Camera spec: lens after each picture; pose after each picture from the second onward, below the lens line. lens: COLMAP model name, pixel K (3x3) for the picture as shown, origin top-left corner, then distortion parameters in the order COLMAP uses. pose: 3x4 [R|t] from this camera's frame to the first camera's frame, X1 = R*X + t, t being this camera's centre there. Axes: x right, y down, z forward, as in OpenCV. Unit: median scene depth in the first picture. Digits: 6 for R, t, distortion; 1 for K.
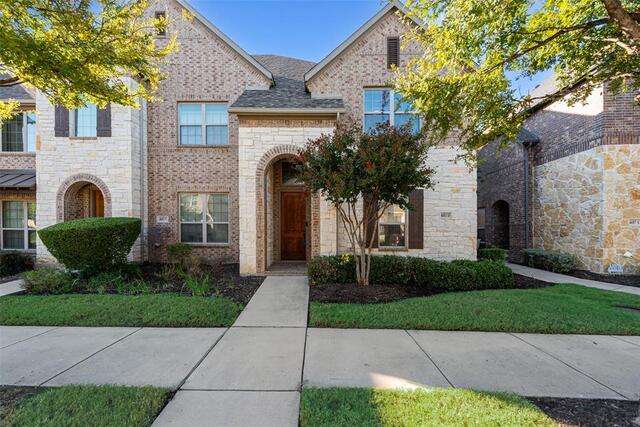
lens RADIAL K [[255.6, 0, 313.4], [0, 255.6, 232.1], [0, 0, 1]] dist [-0.003267, -0.000246]
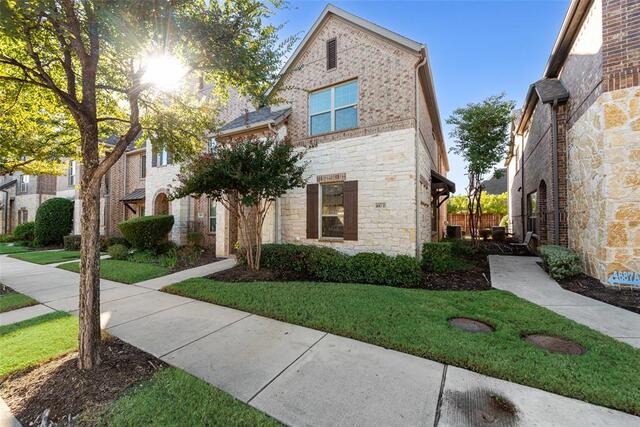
lens RADIAL K [[255.6, 0, 320.8], [0, 255.6, 215.5], [0, 0, 1]] dist [-0.003267, -0.000246]
pose [[0.883161, -0.019802, -0.468651, 0.767355], [0.007552, 0.999579, -0.028005, -0.004673], [0.469008, 0.021194, 0.882939, 0.060768]]
